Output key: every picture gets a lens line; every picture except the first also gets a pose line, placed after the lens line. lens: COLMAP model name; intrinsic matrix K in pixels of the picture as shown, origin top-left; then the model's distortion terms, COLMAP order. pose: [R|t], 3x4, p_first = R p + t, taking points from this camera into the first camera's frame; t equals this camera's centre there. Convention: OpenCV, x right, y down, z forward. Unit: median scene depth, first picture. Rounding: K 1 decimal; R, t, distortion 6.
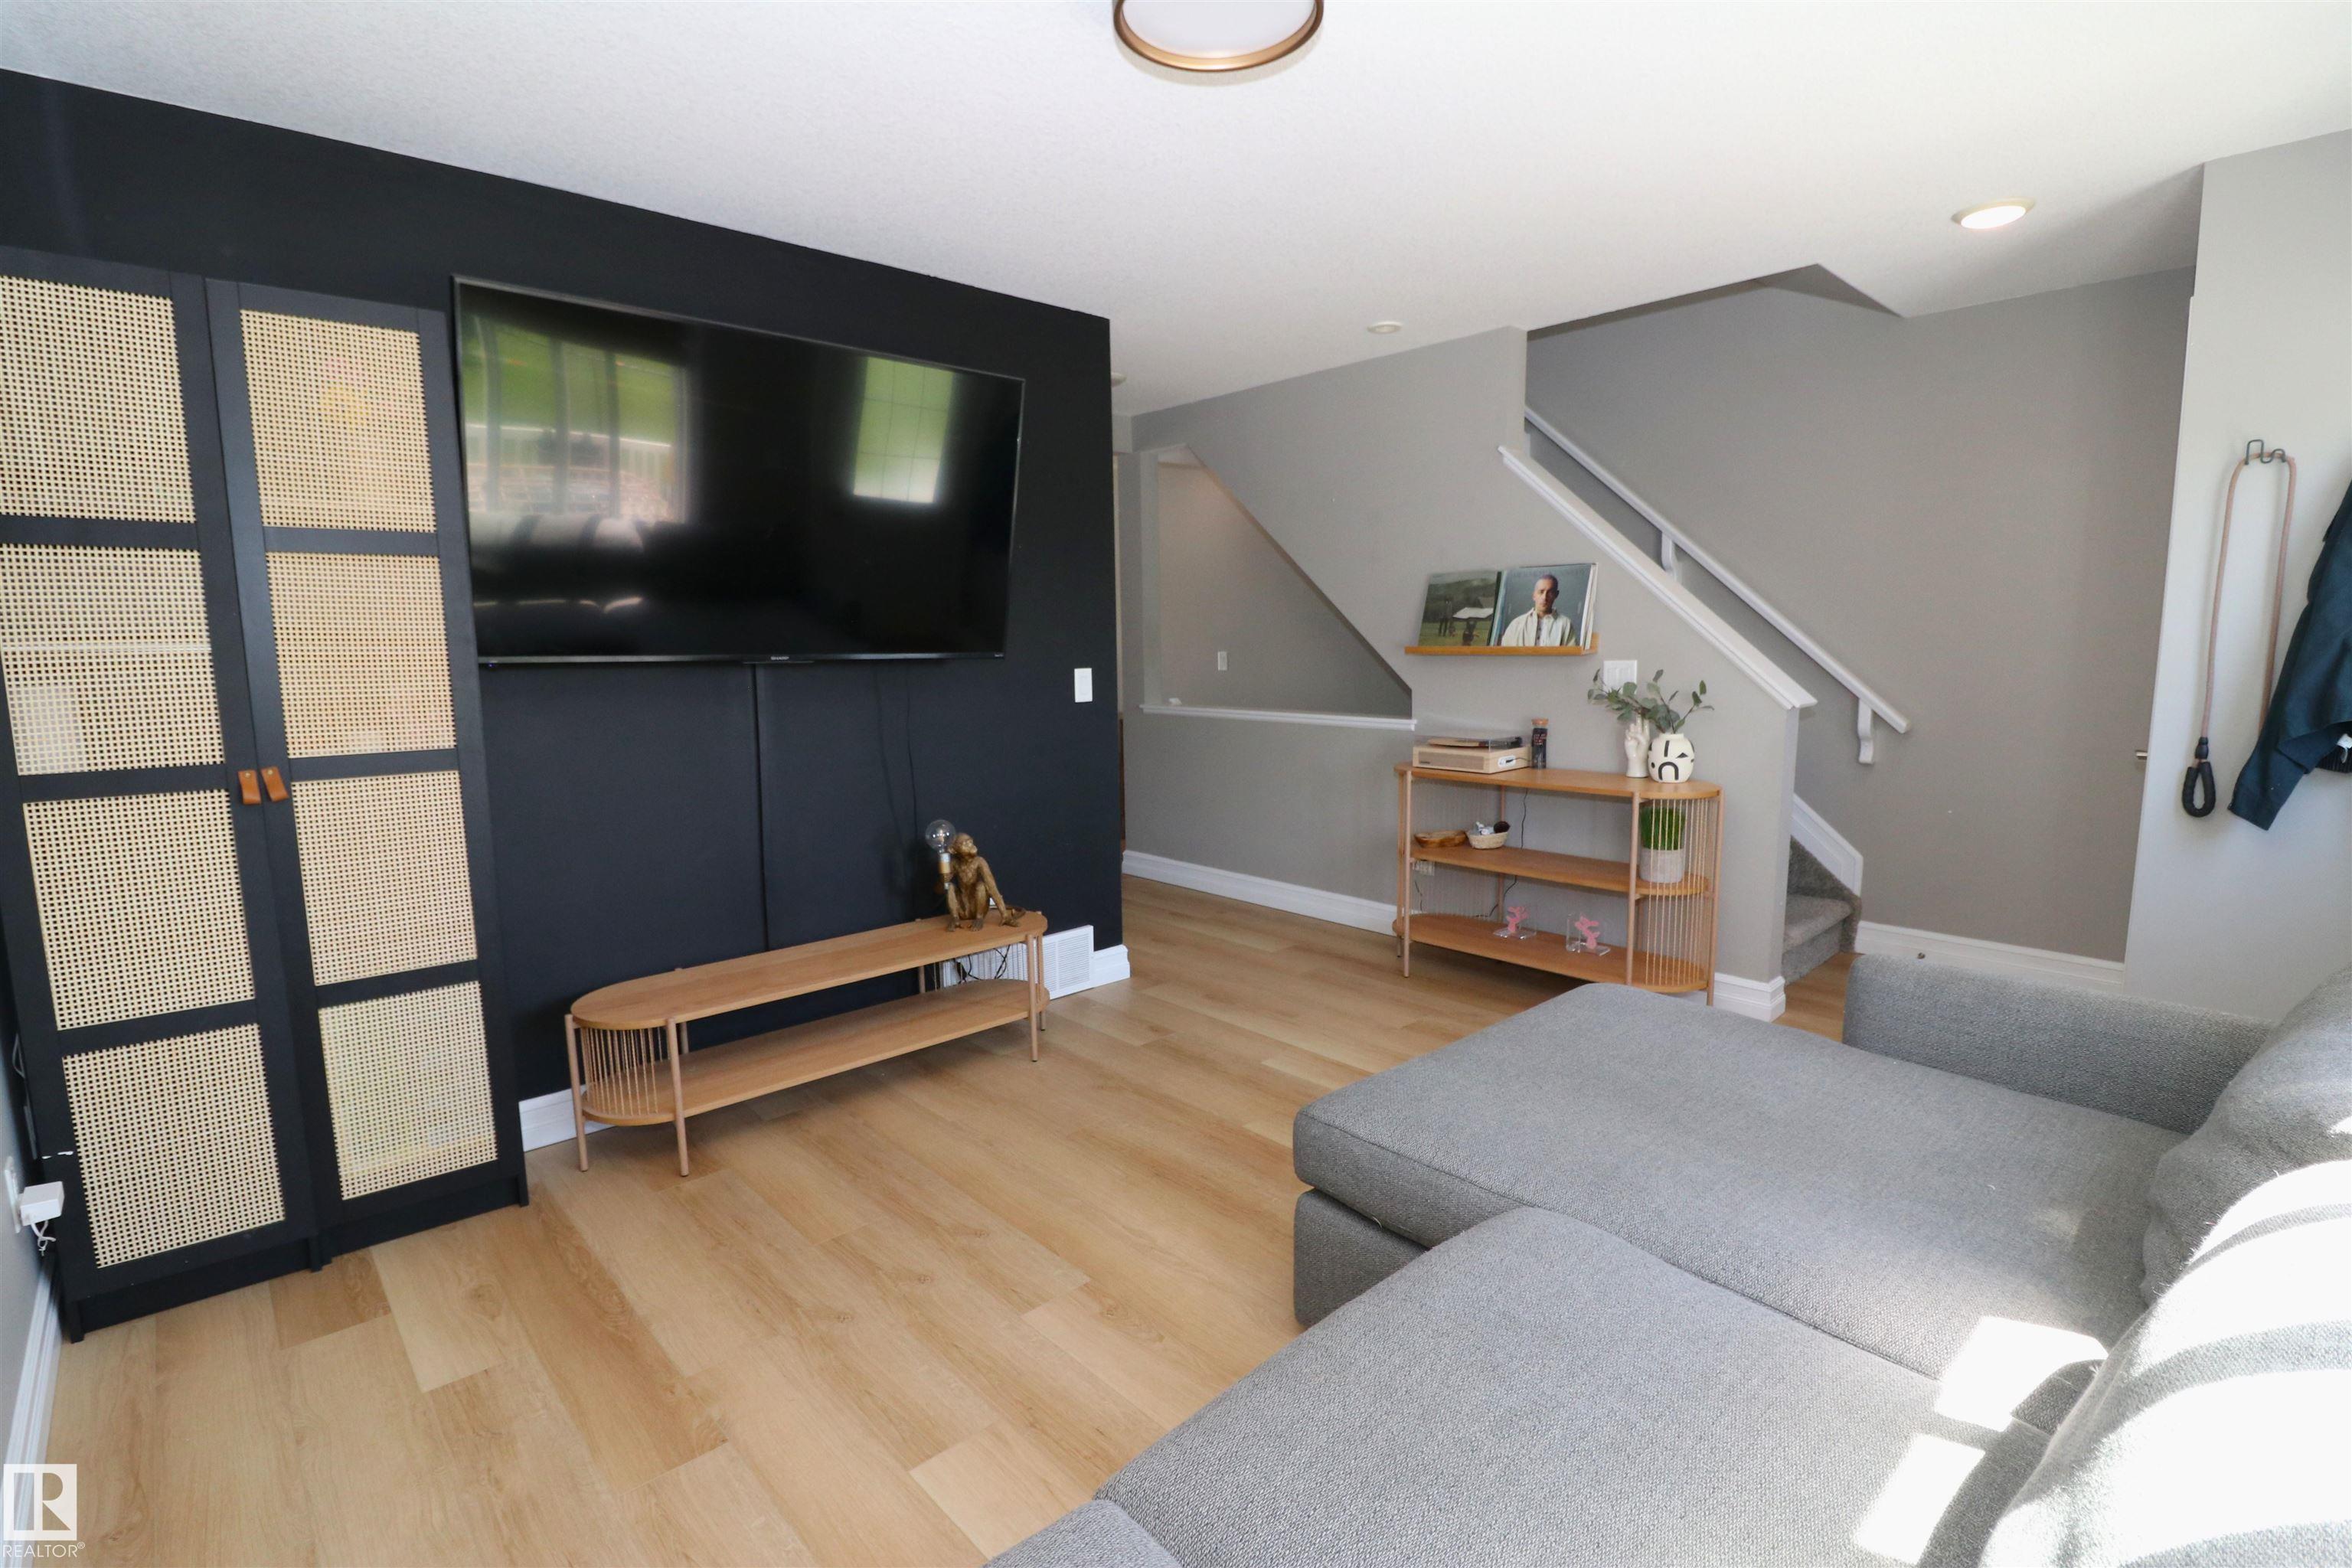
lens RADIAL K [[1089.6, 0, 1166.0], [0, 1089.6, 791.5], [0, 0, 1]] dist [0.001228, -0.014044]
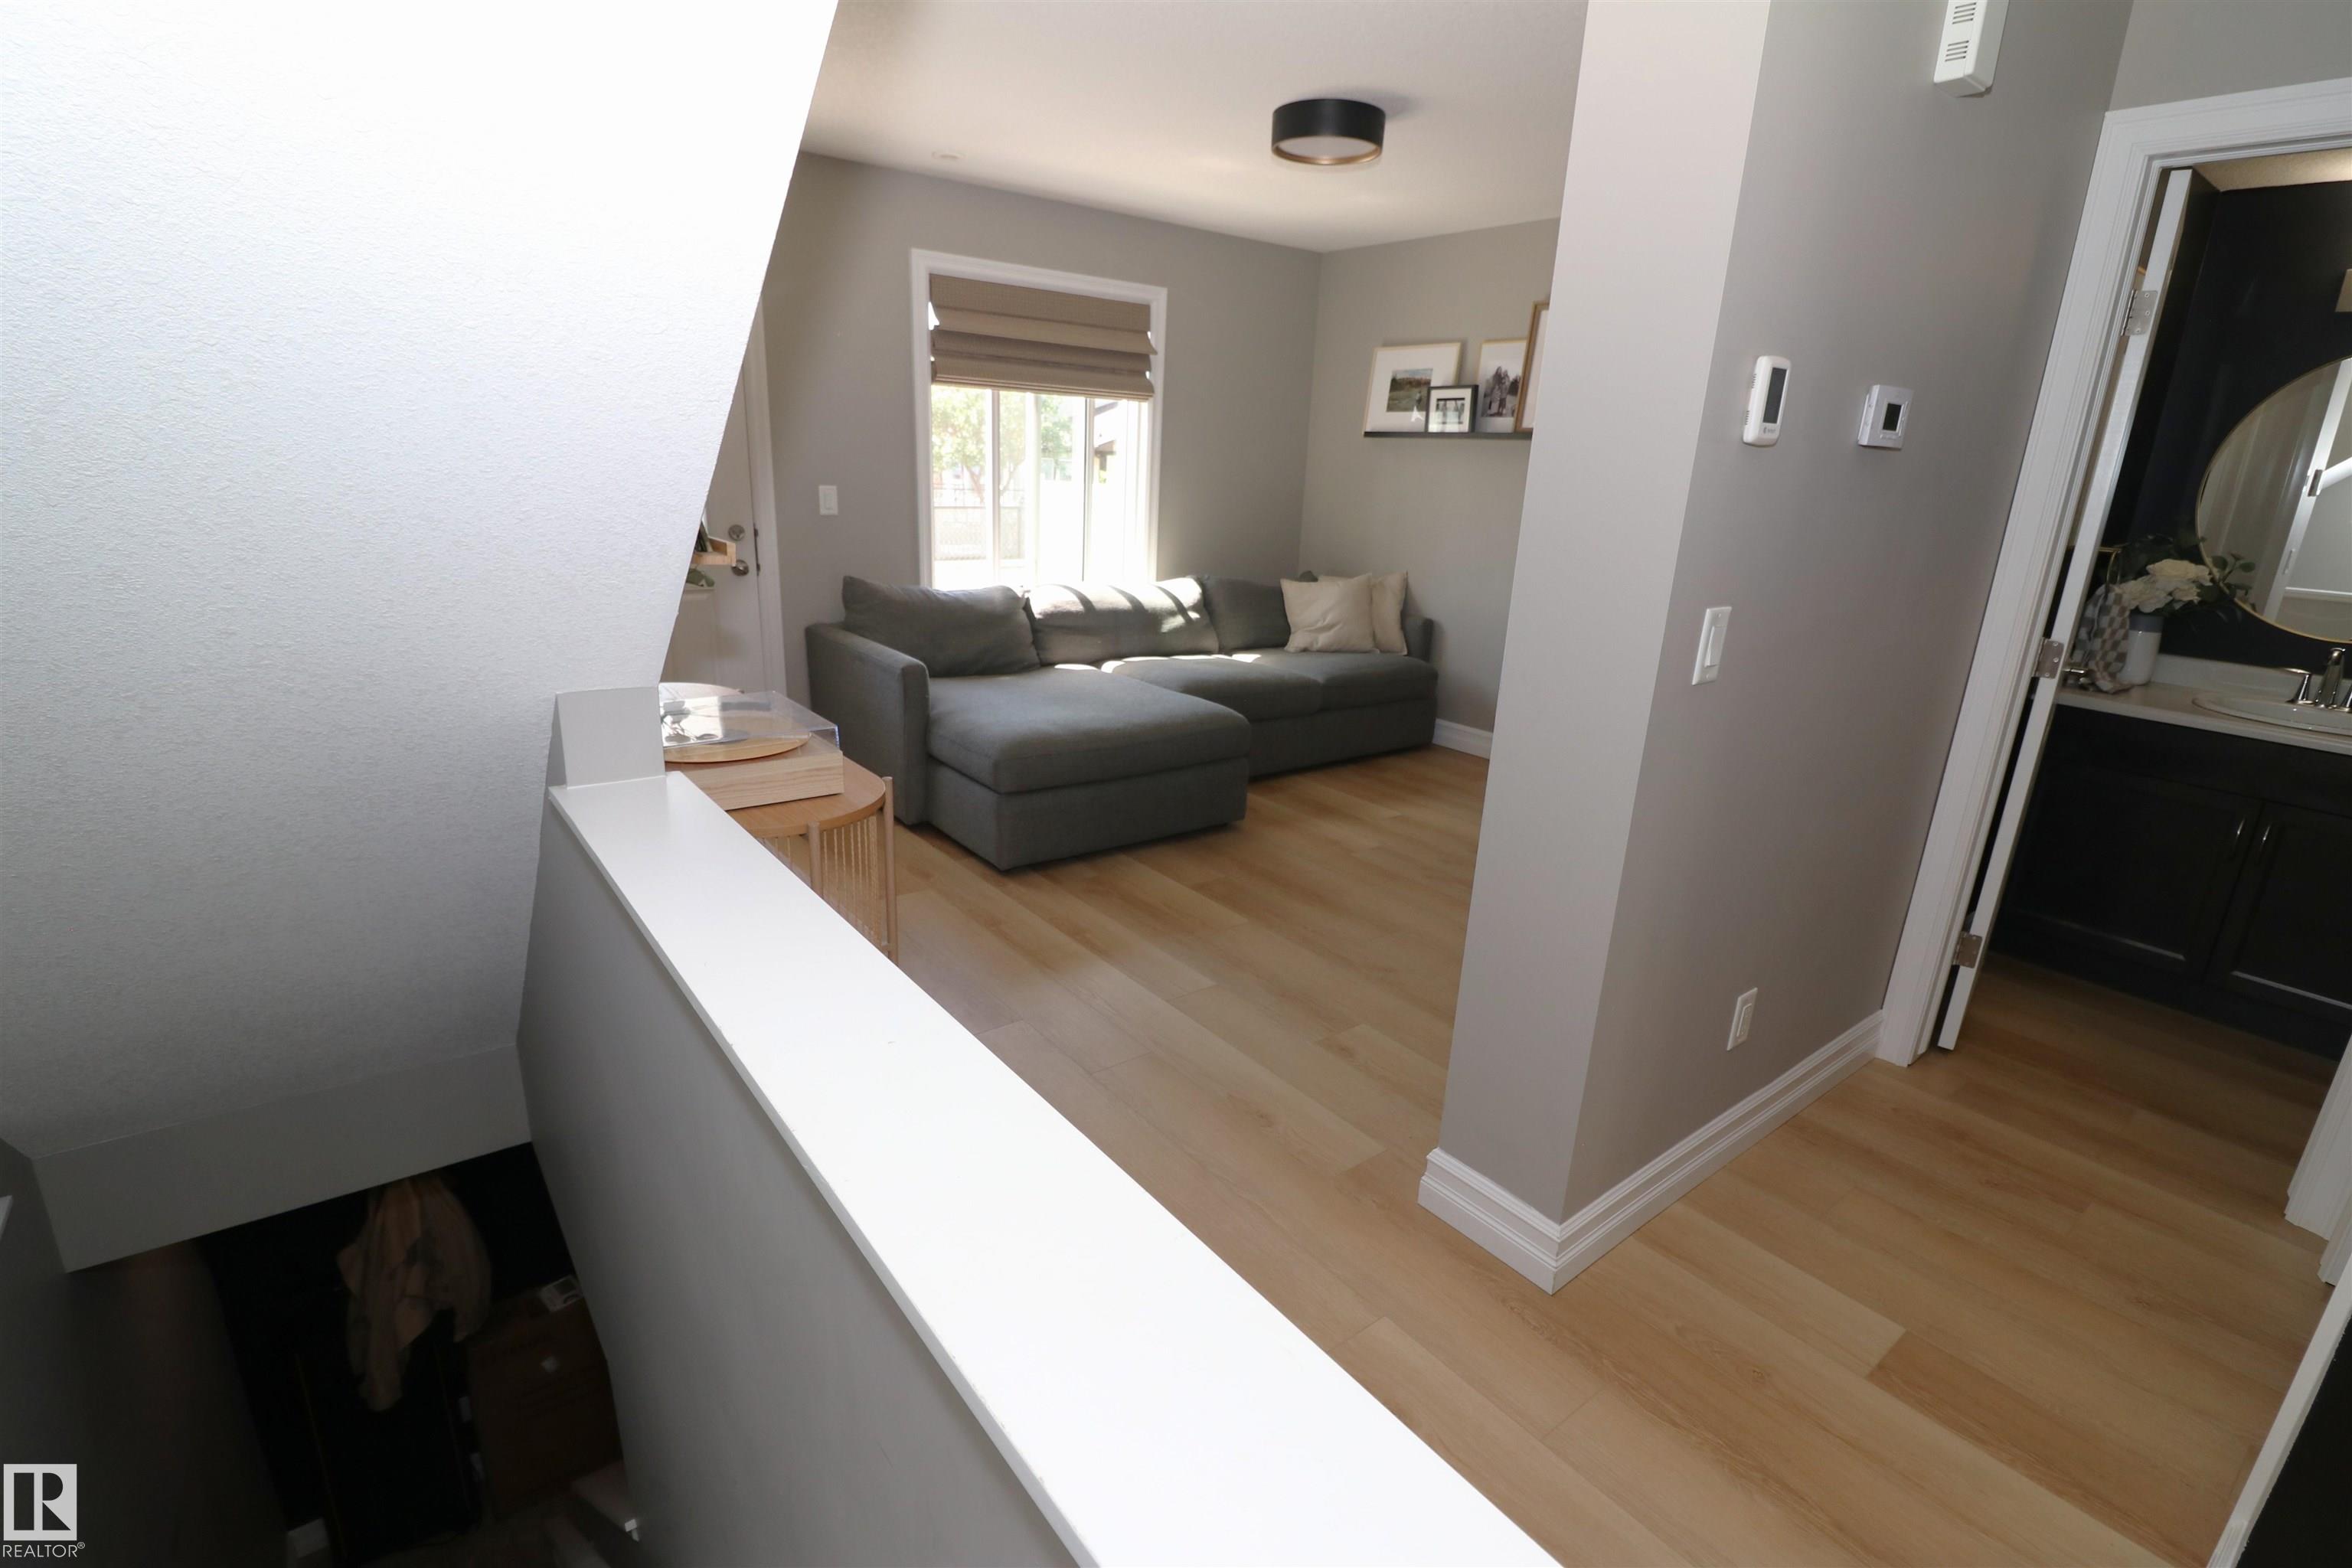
lens RADIAL K [[1089.6, 0, 1166.0], [0, 1089.6, 791.5], [0, 0, 1]] dist [0.001228, -0.014044]
pose [[-0.996305, -0.043110, 0.074278, 0.054147], [-0.007722, 0.906350, 0.422458, -0.221796], [-0.085534, 0.420323, -0.903334, 1.460279]]
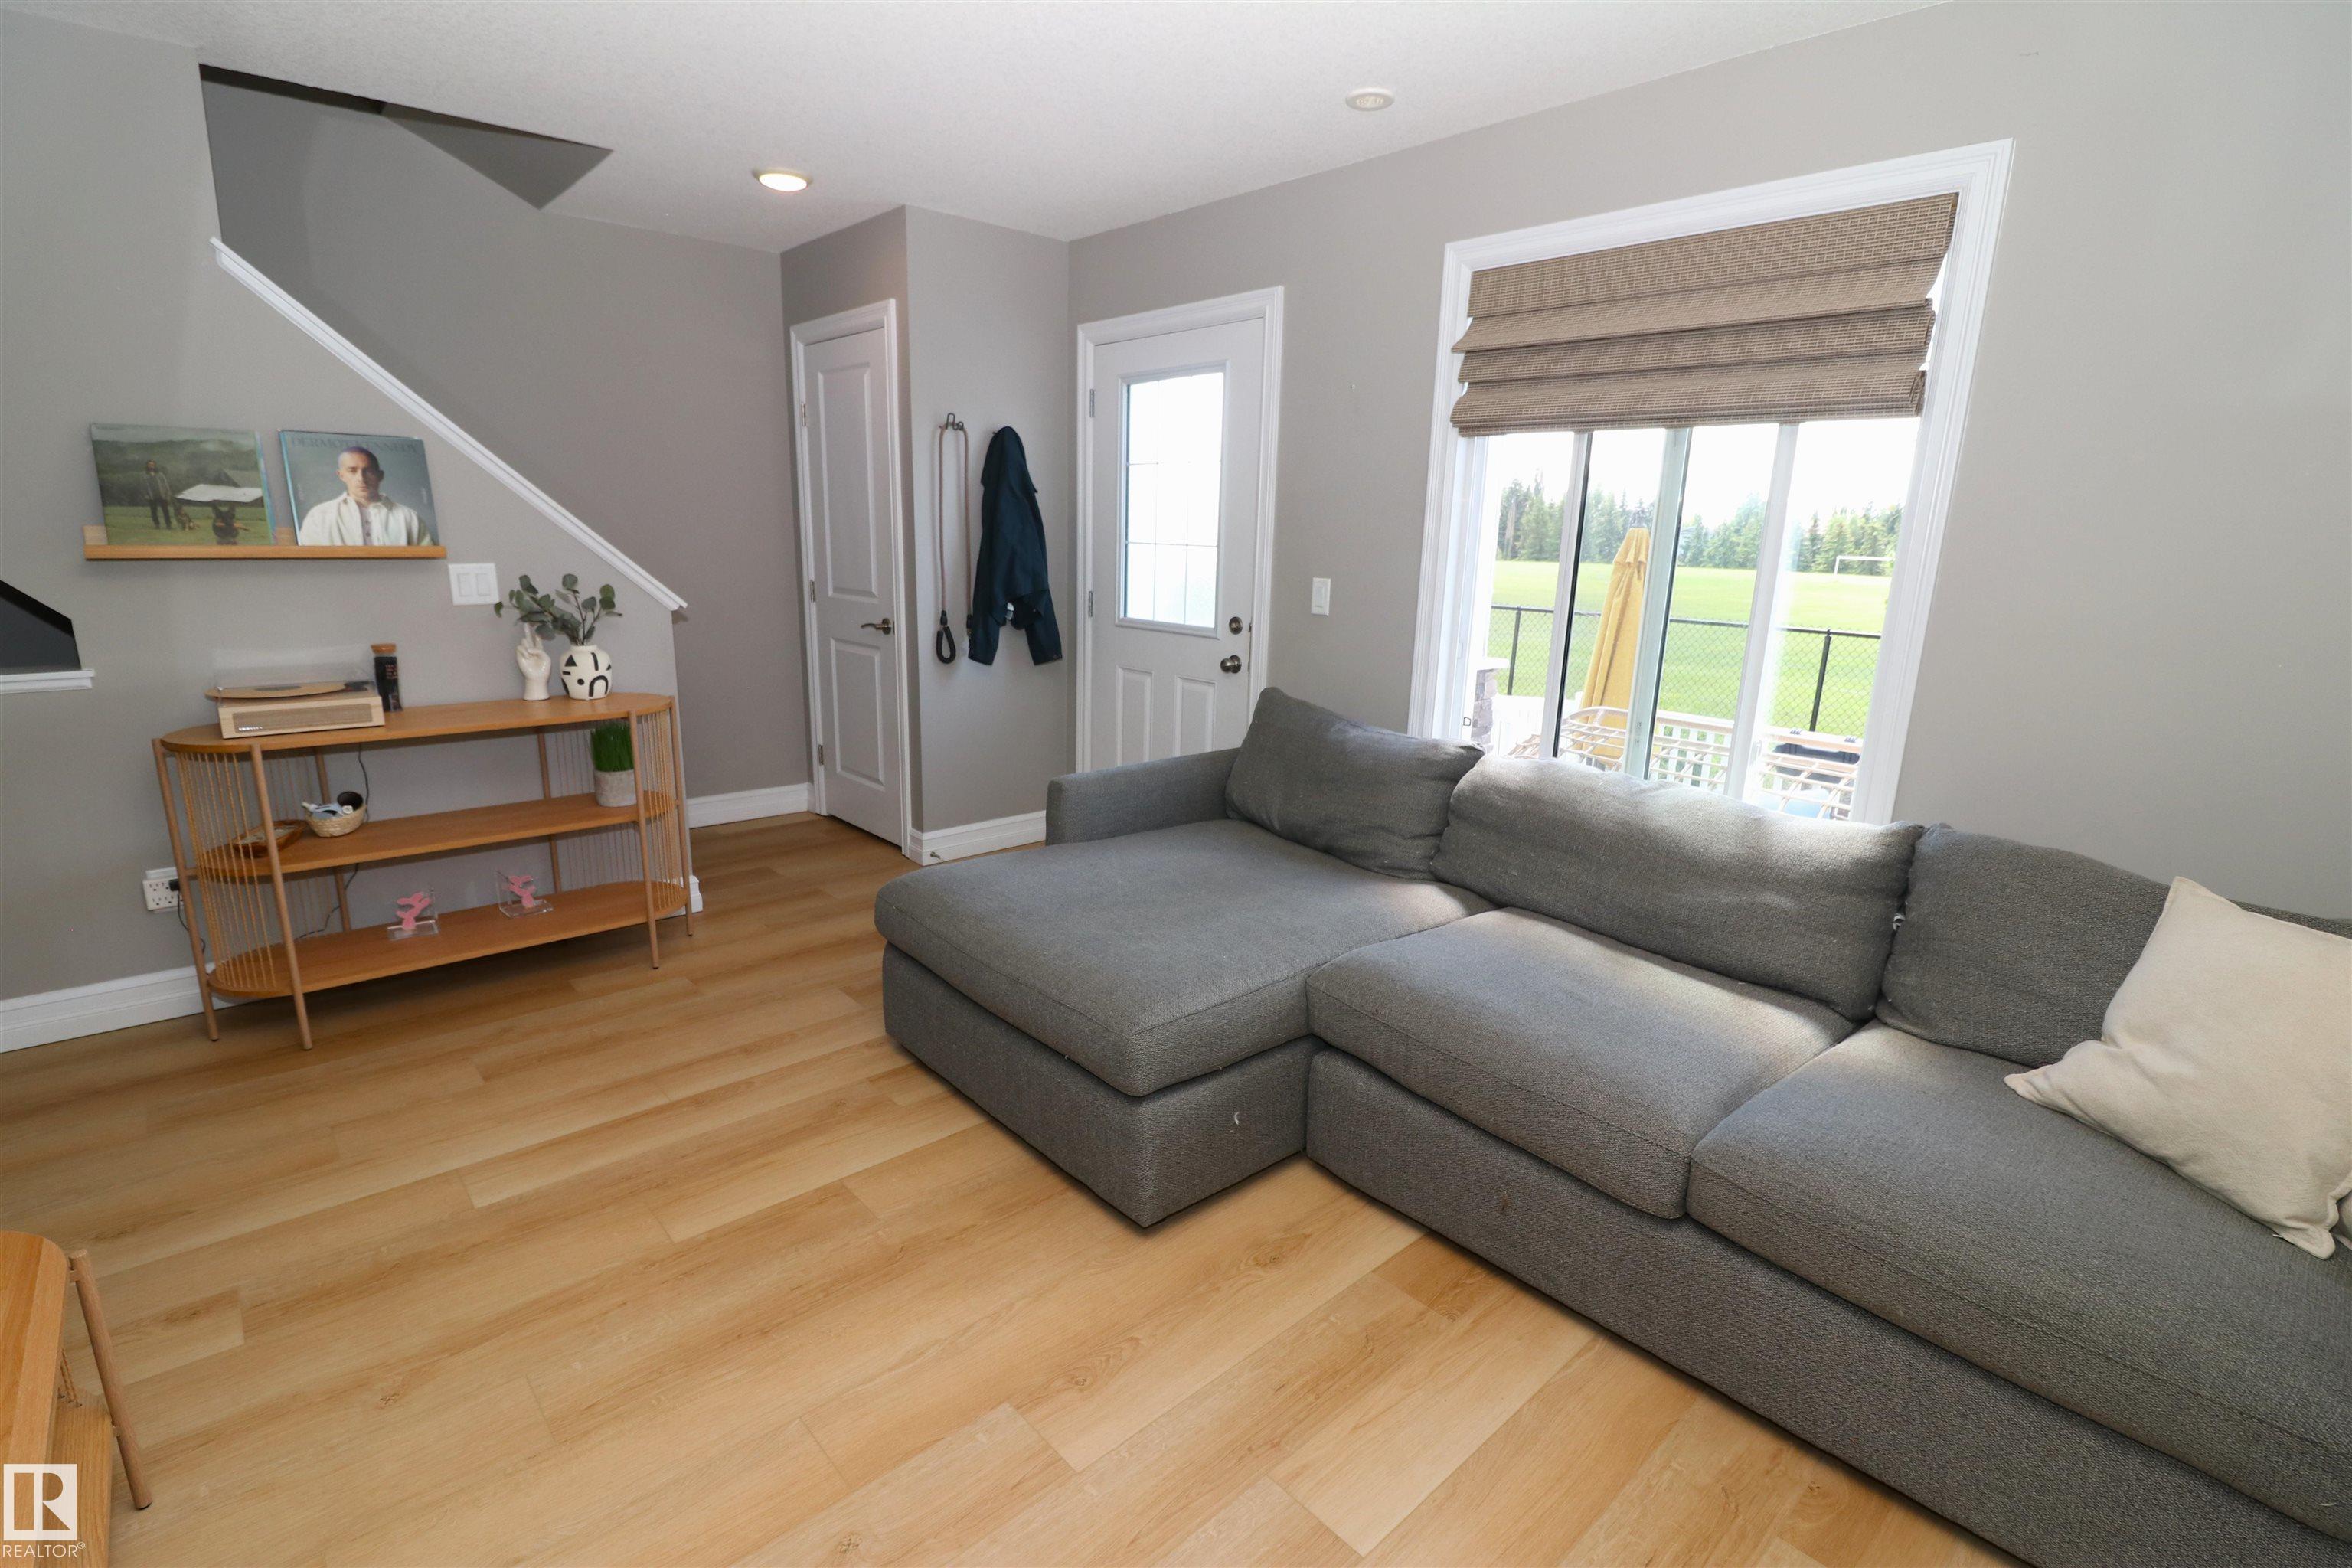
lens RADIAL K [[1089.6, 0, 1166.0], [0, 1089.6, 791.5], [0, 0, 1]] dist [0.001228, -0.014044]
pose [[0.005880, -0.219999, 0.975482, -0.409987], [0.115571, 0.969112, 0.217866, -0.070447], [-0.993282, 0.111456, 0.031124, 0.463303]]
